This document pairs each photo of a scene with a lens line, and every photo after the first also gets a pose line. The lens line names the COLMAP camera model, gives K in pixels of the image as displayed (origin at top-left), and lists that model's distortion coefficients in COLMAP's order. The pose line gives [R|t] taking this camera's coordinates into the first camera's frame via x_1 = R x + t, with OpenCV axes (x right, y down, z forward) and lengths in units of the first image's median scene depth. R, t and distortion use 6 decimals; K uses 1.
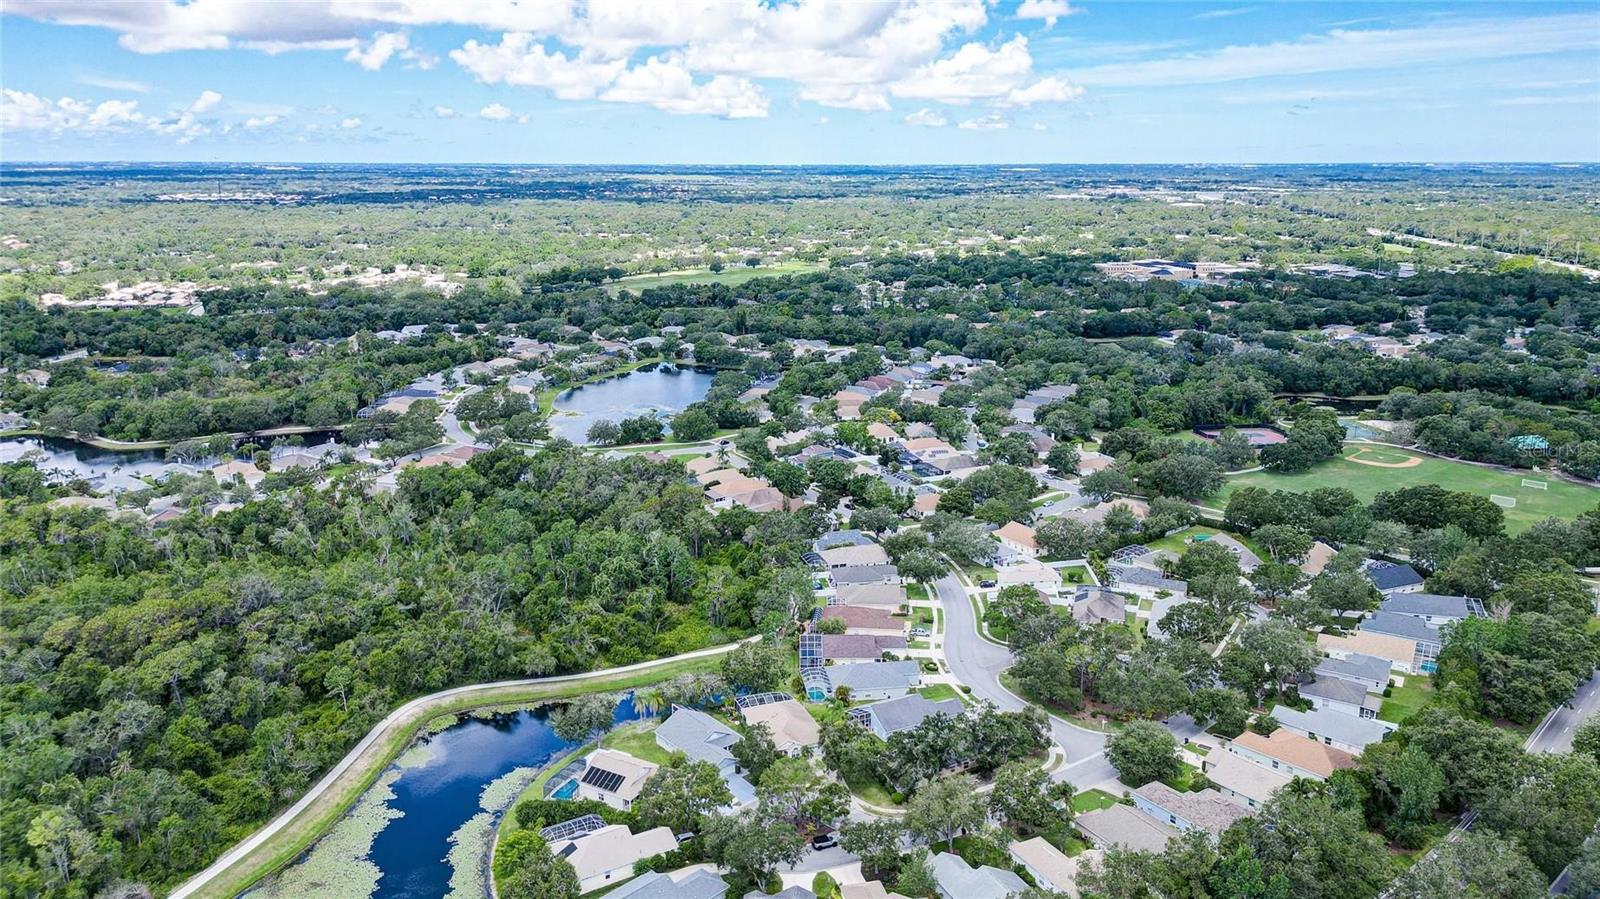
lens RADIAL K [[1210.9, 0, 800.0], [0, 1210.9, 449.5], [0, 0, 1]] dist [0.085810, -0.098662]
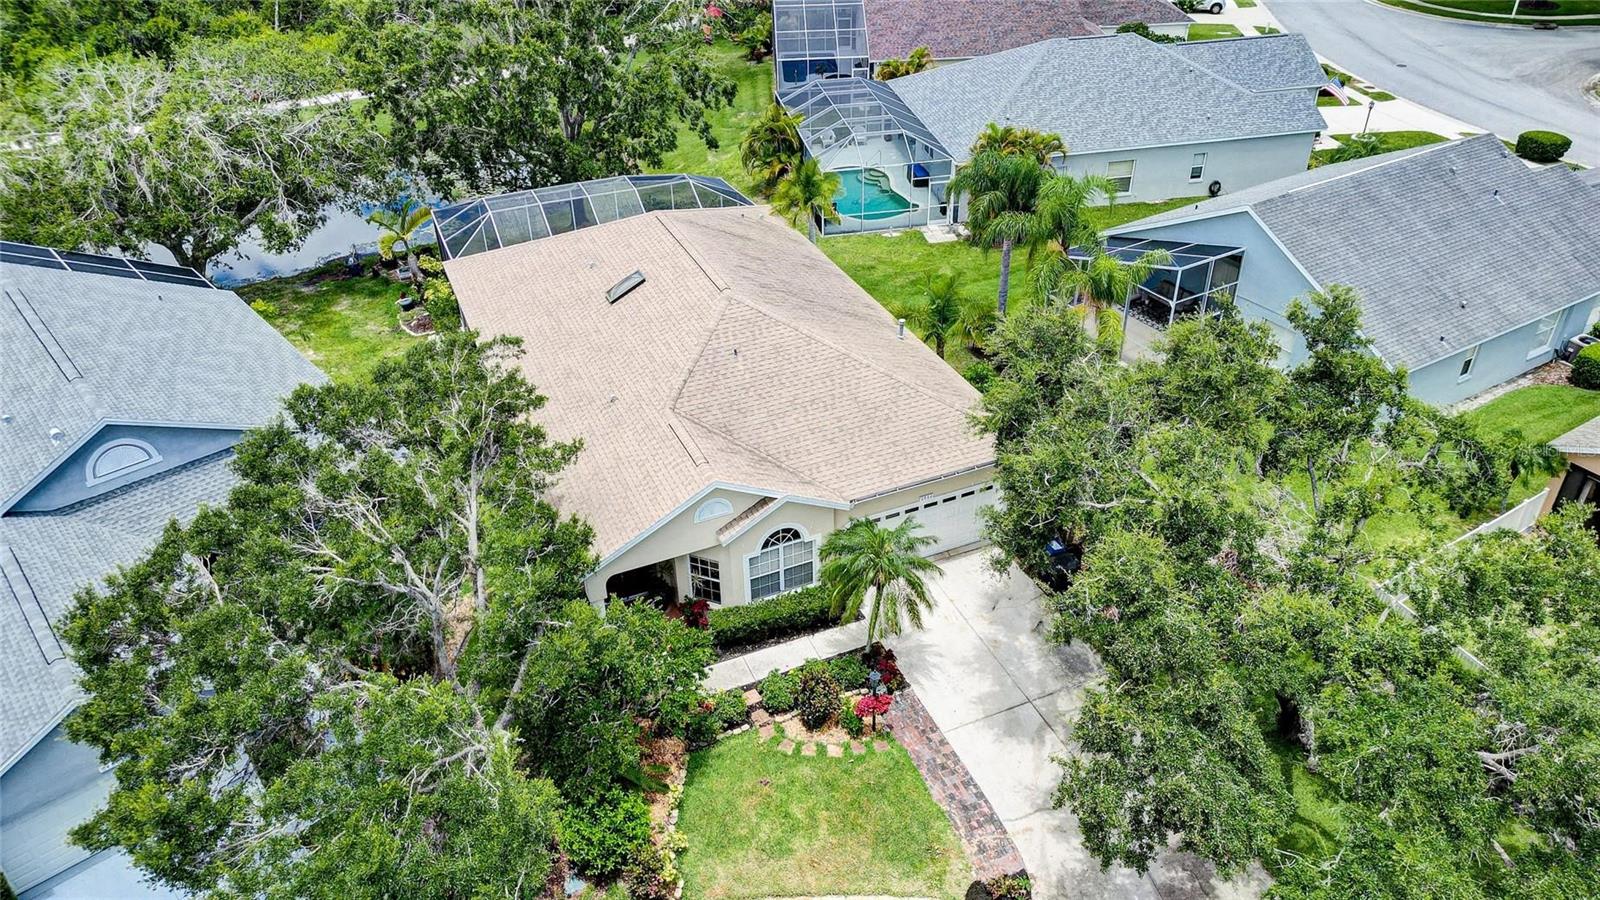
lens RADIAL K [[1210.9, 0, 800.0], [0, 1210.9, 450.0], [0, 0, 1]] dist [0.085810, -0.098662]
pose [[0.999154, -0.028580, 0.029574, -0.002583], [0.017878, 0.949420, 0.313500, 0.098627], [-0.037038, -0.312706, 0.949128, 0.439537]]
